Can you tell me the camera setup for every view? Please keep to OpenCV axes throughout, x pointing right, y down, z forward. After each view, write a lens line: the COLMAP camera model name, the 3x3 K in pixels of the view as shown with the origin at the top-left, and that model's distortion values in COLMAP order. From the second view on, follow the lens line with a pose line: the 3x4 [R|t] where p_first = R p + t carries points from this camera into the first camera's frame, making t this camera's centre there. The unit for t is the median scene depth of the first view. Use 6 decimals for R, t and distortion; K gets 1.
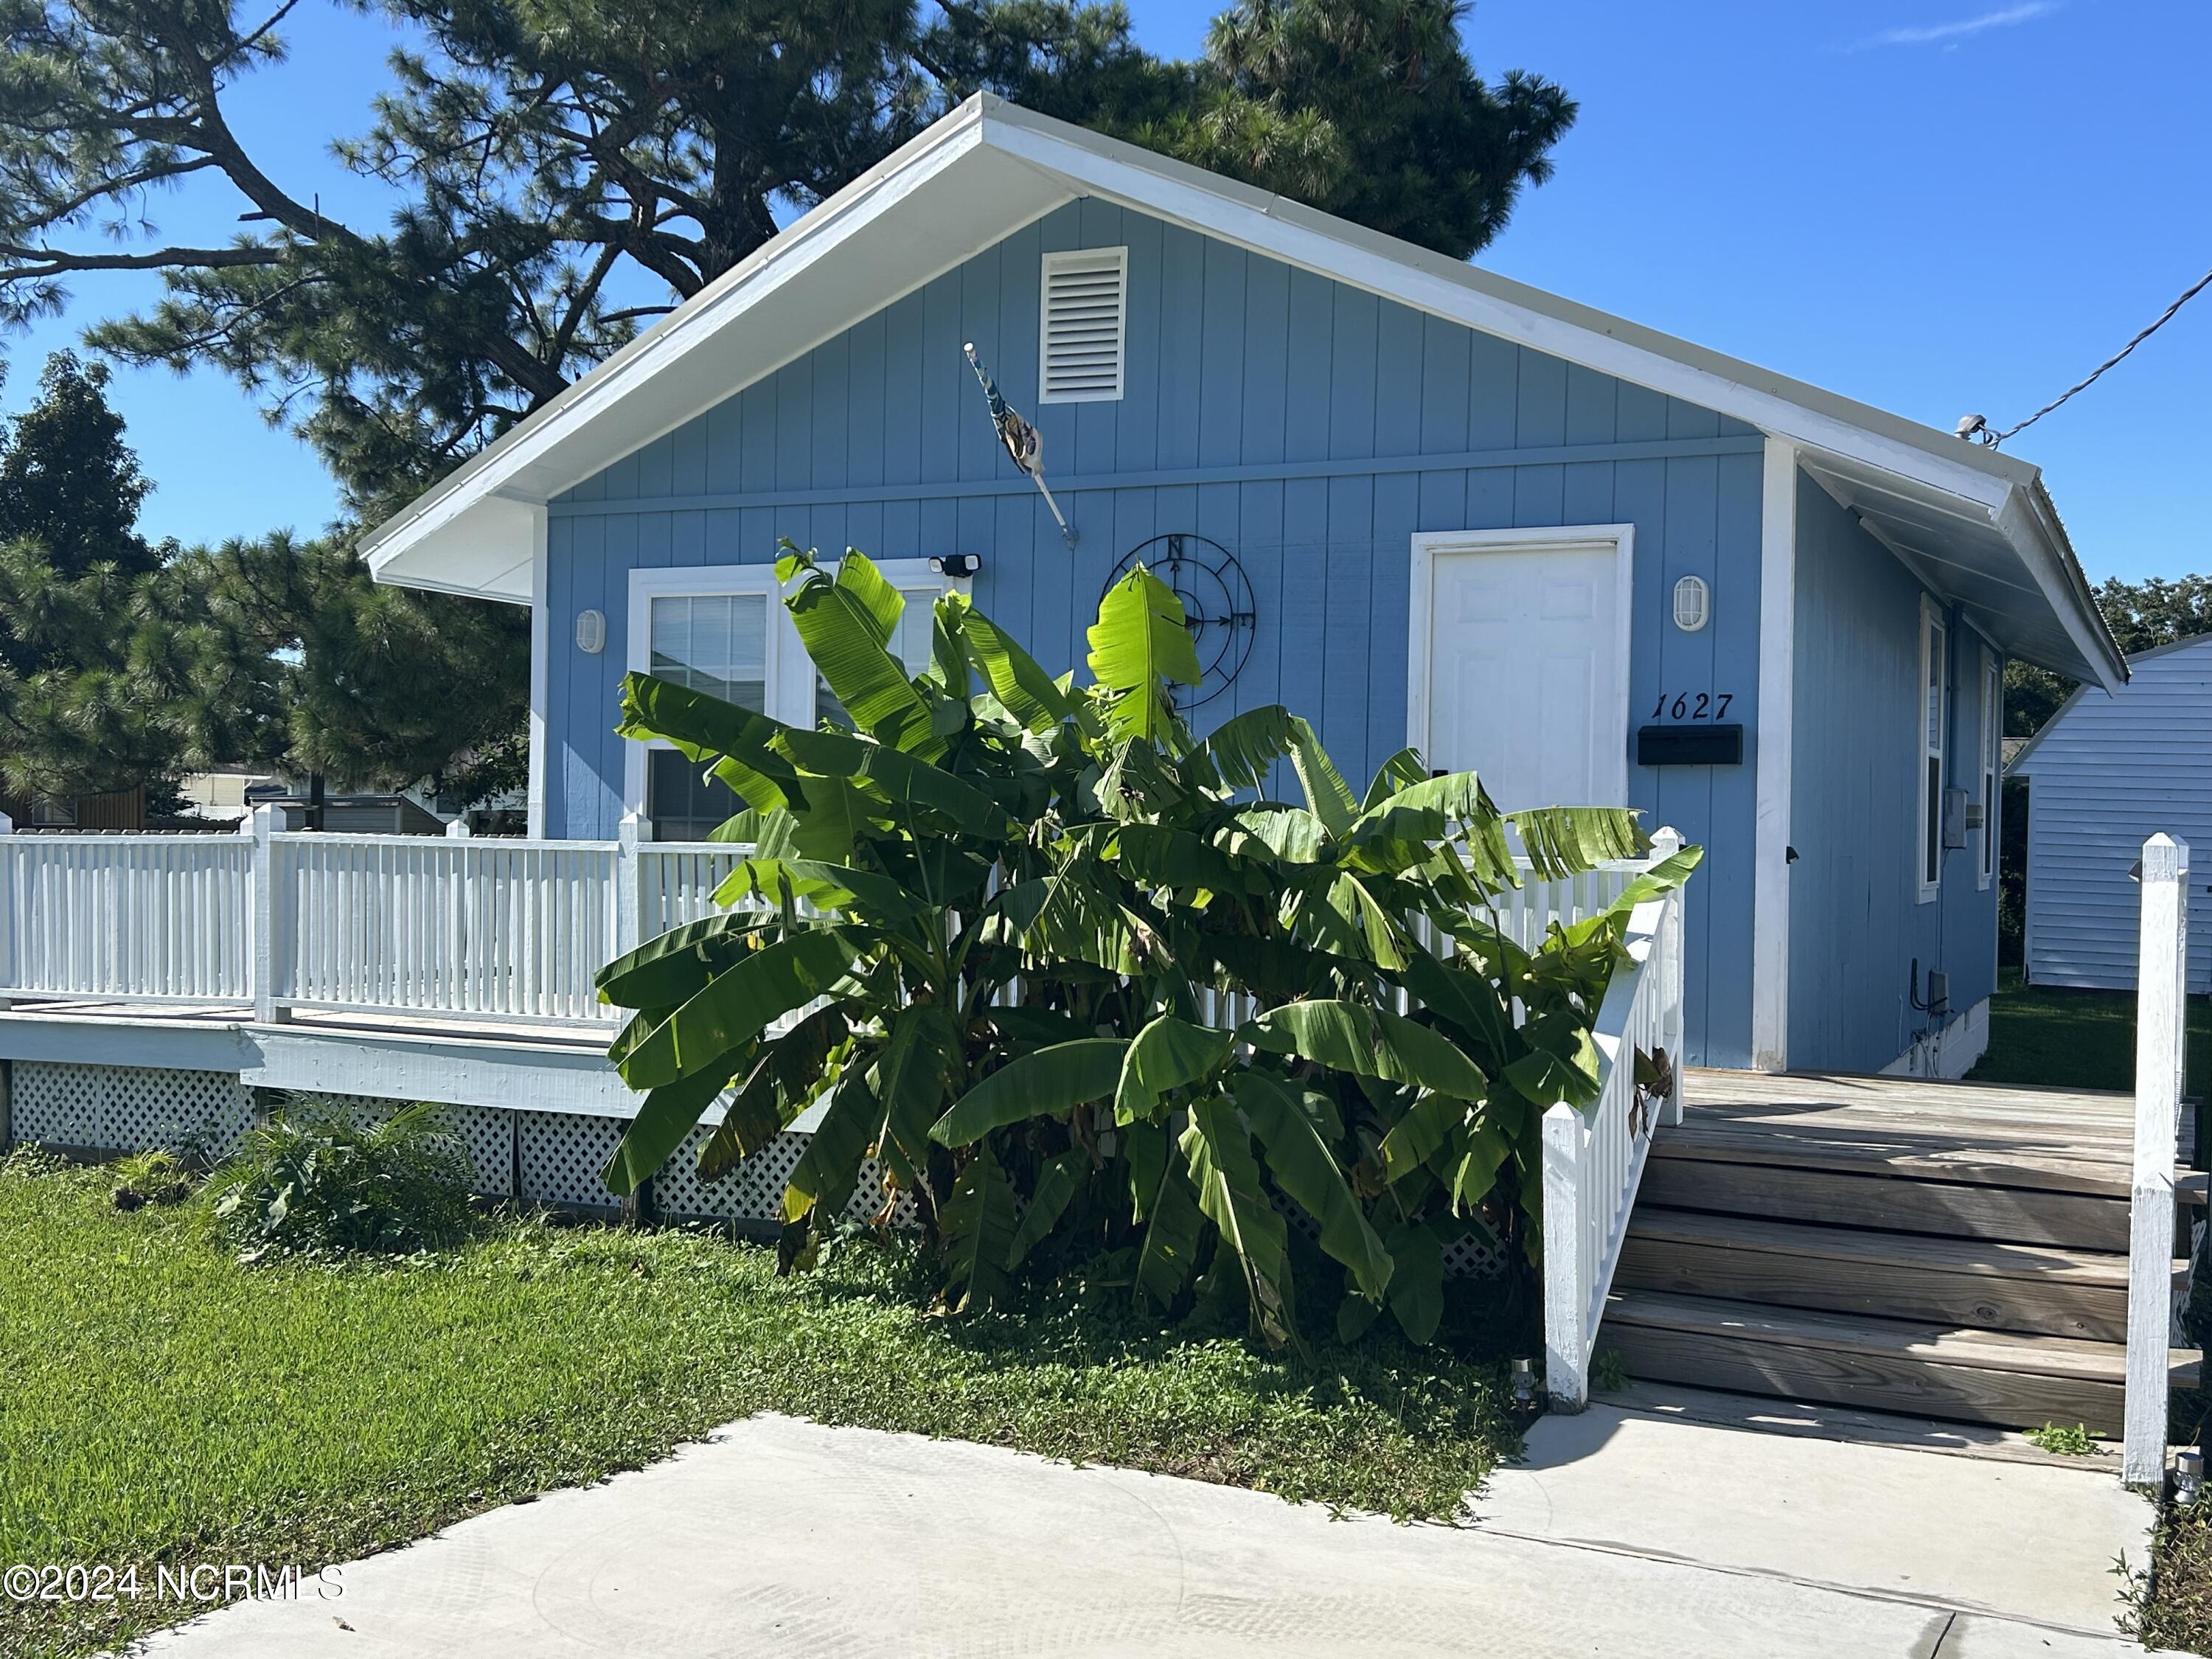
lens RADIAL K [[2255.2, 0, 1127.1], [0, 2255.2, 821.7], [0, 0, 1]] dist [0.049080, 0.006976]
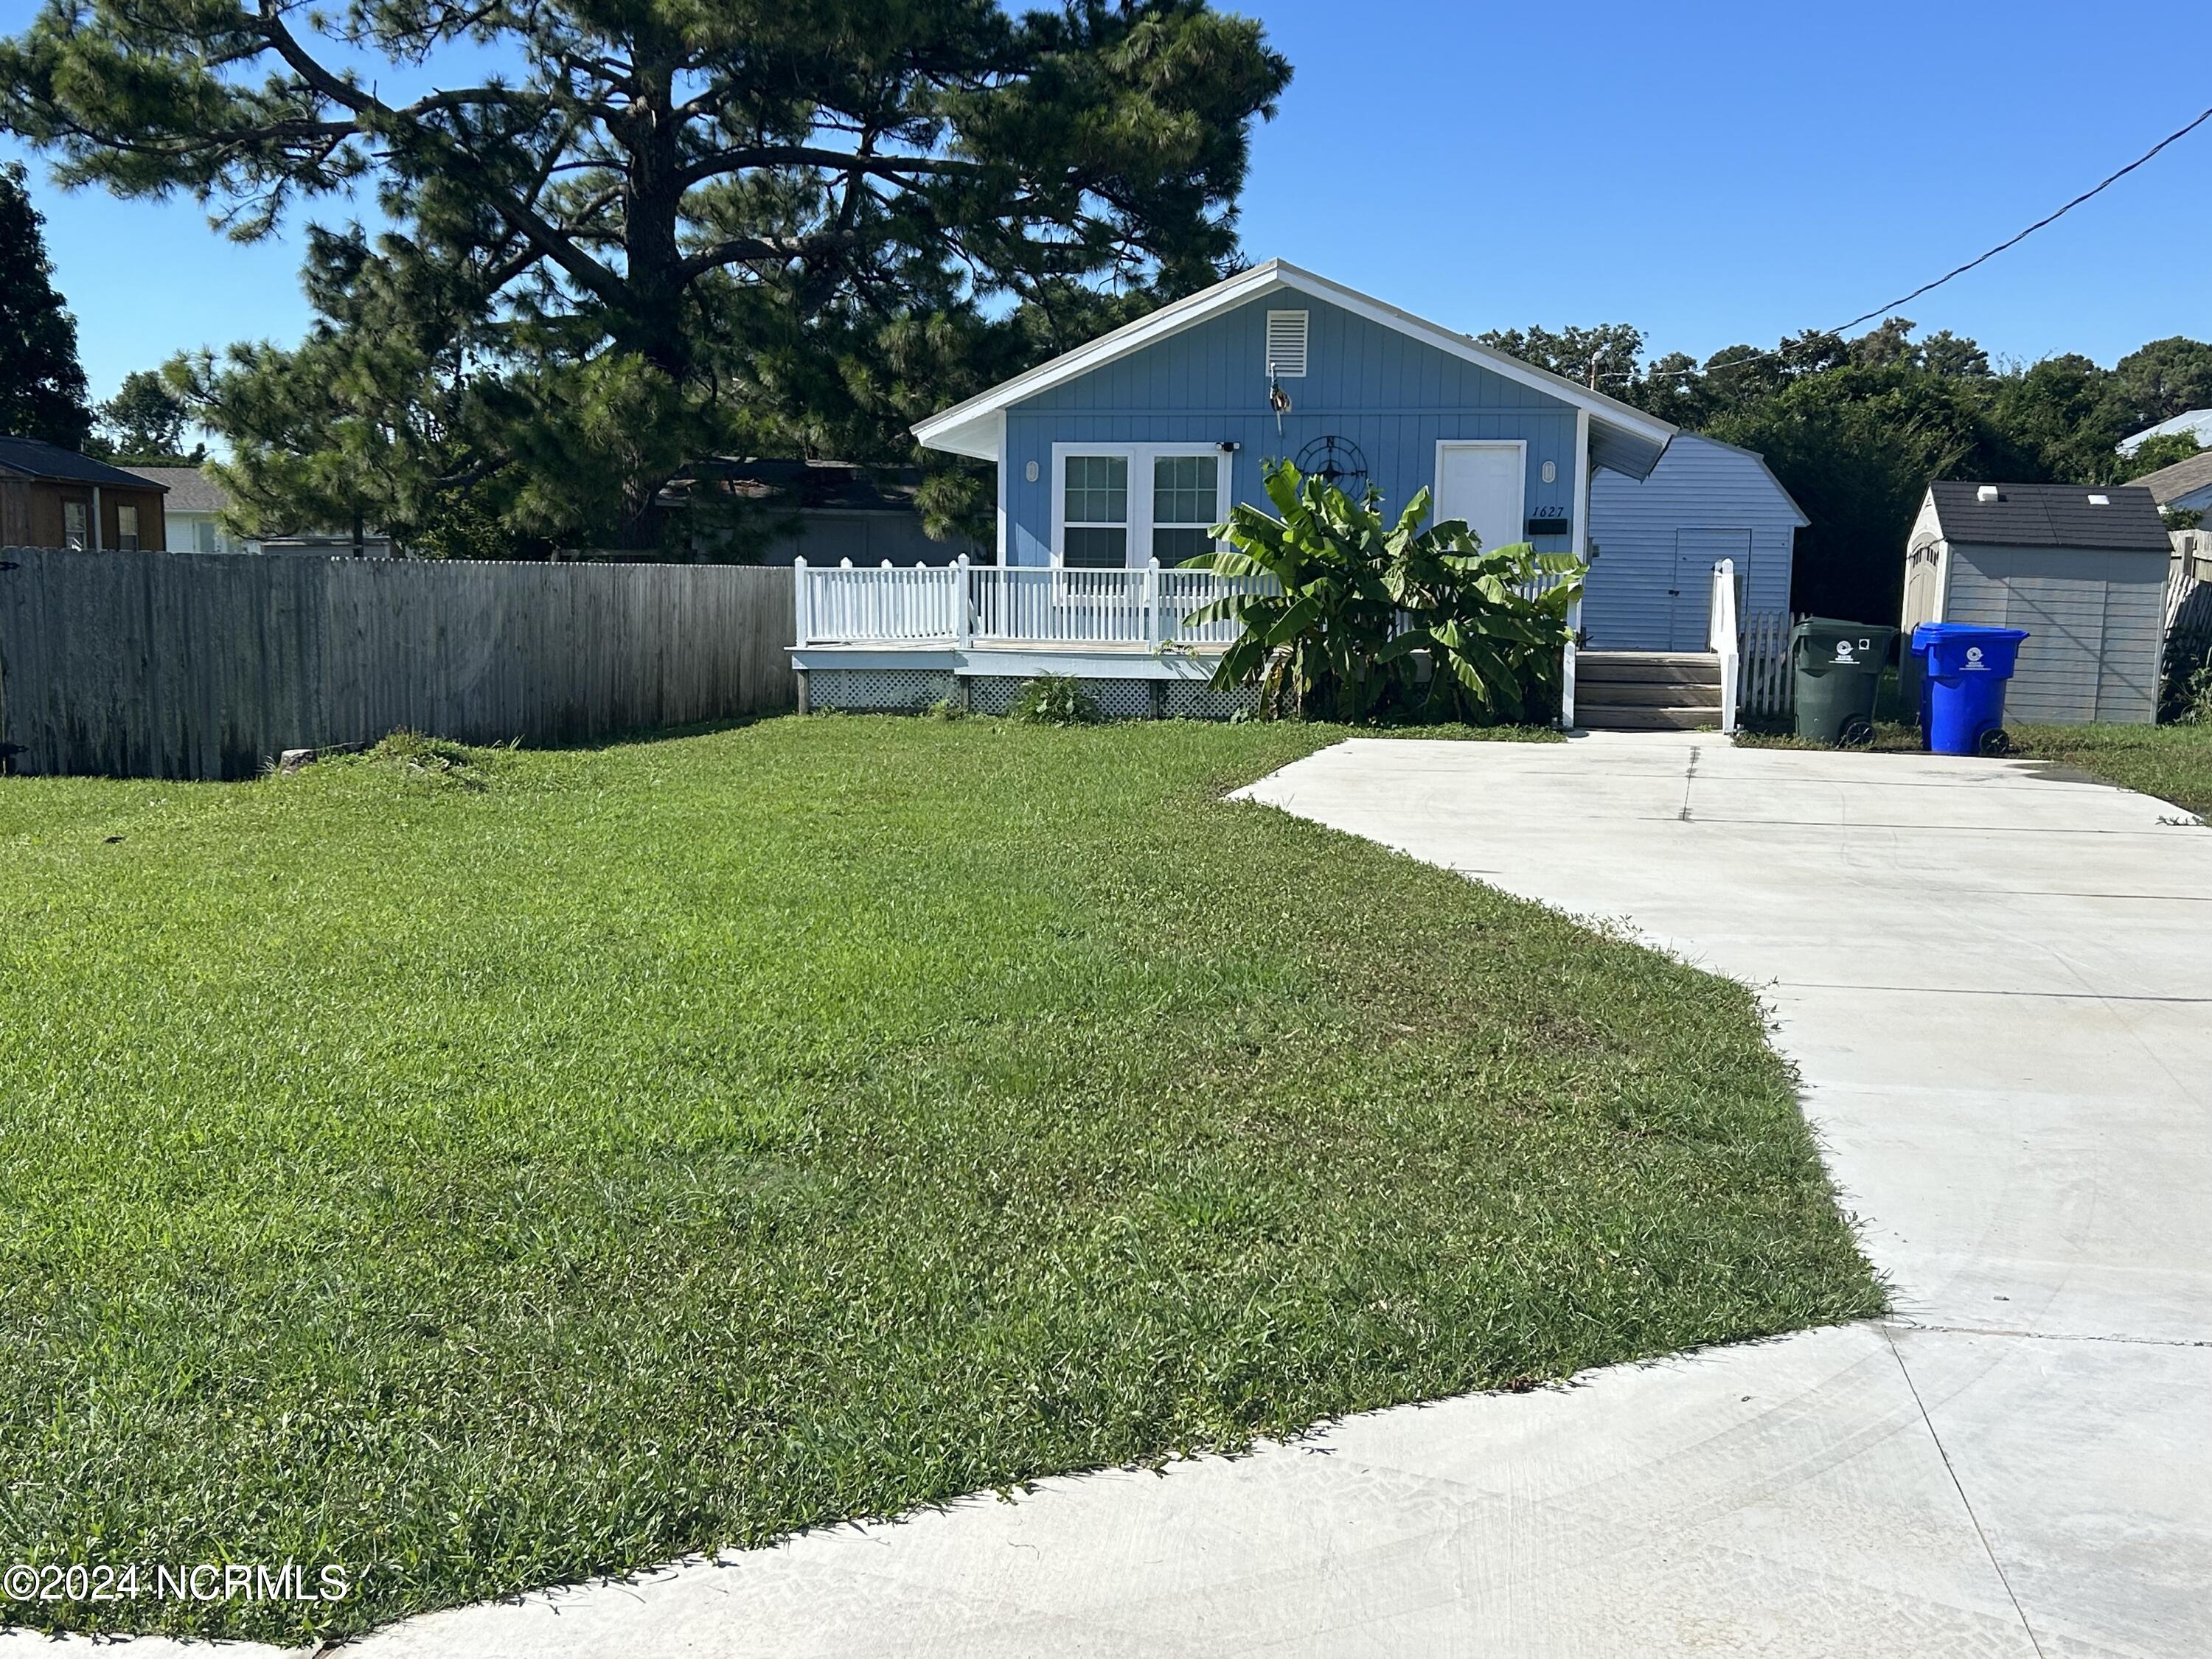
lens RADIAL K [[2391.0, 0, 1109.9], [0, 2391.0, 838.1], [0, 0, 1]] dist [0.168116, -0.489552]
pose [[0.967994, -0.034915, 0.248533, -0.947910], [0.004899, 0.992716, 0.120379, -0.014407], [-0.250926, -0.115308, 0.961114, -1.596333]]
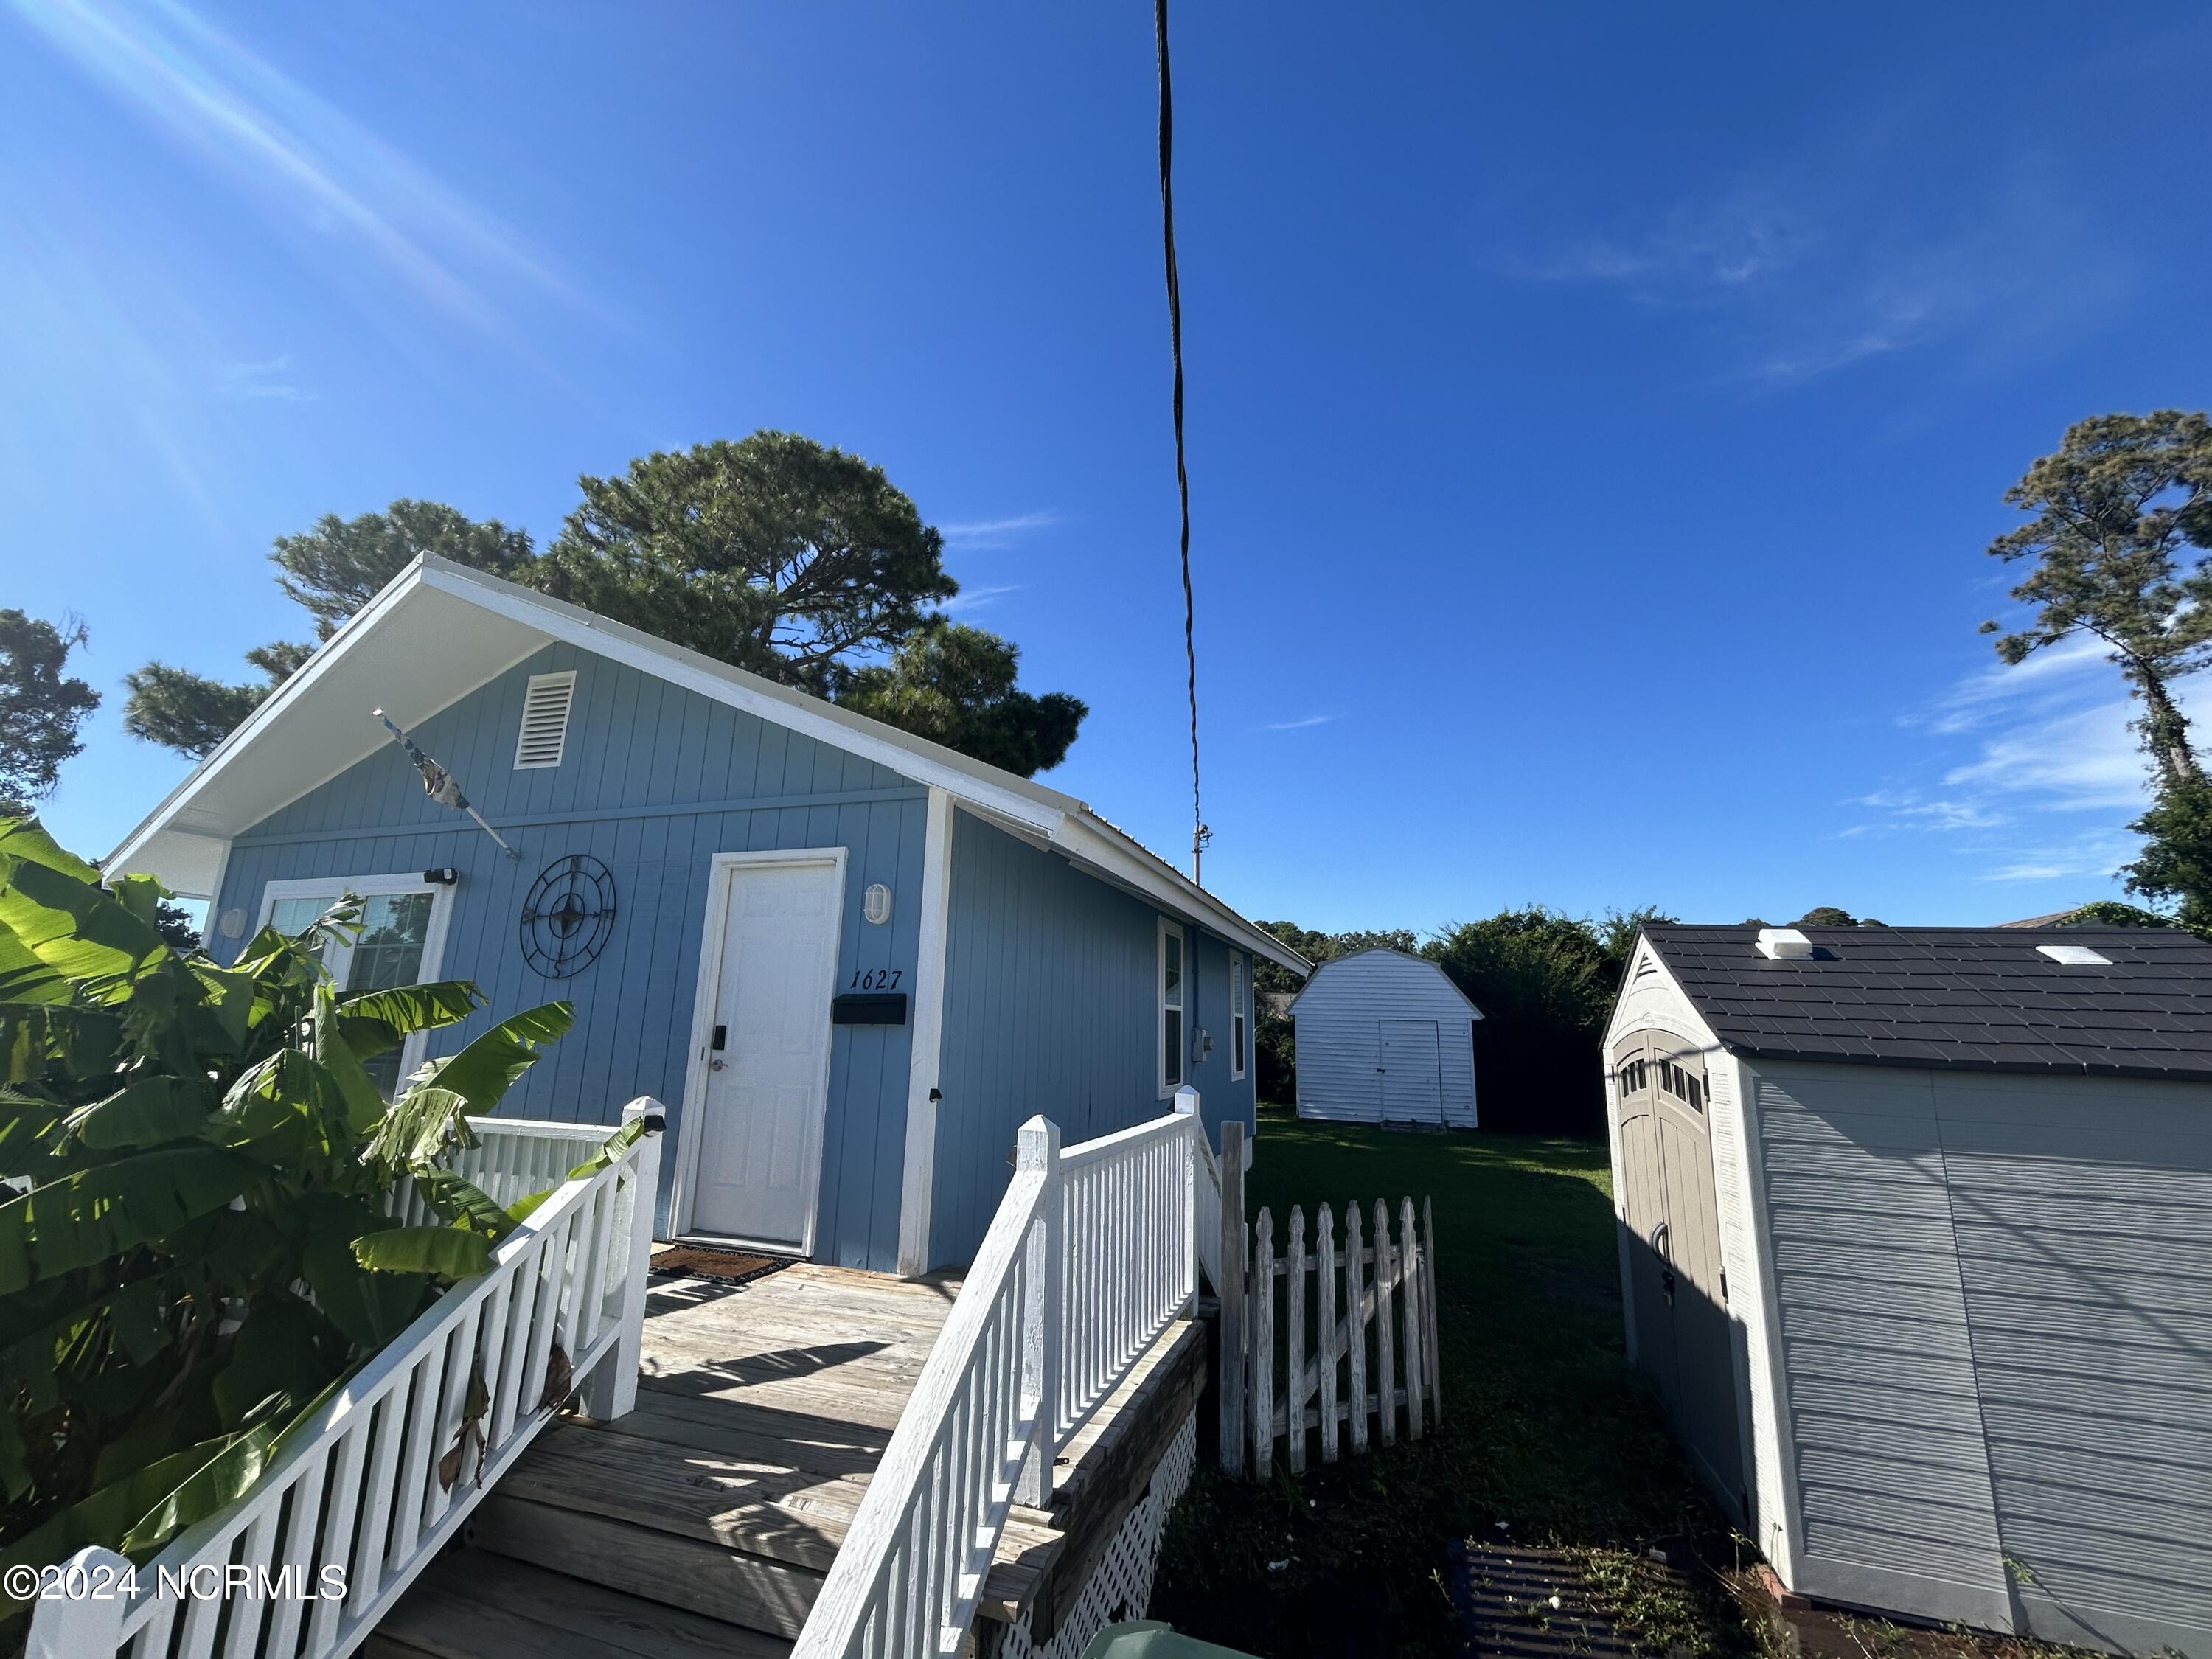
lens RADIAL K [[905.3, 0, 1103.0], [0, 905.3, 830.1], [0, 0, 1]] dist [-0.003341, 0.002392]
pose [[0.992852, 0.027170, 0.116219, 0.319887], [-0.001933, 0.977277, -0.211955, -0.023873], [-0.119337, 0.210216, 0.970344, 0.441407]]
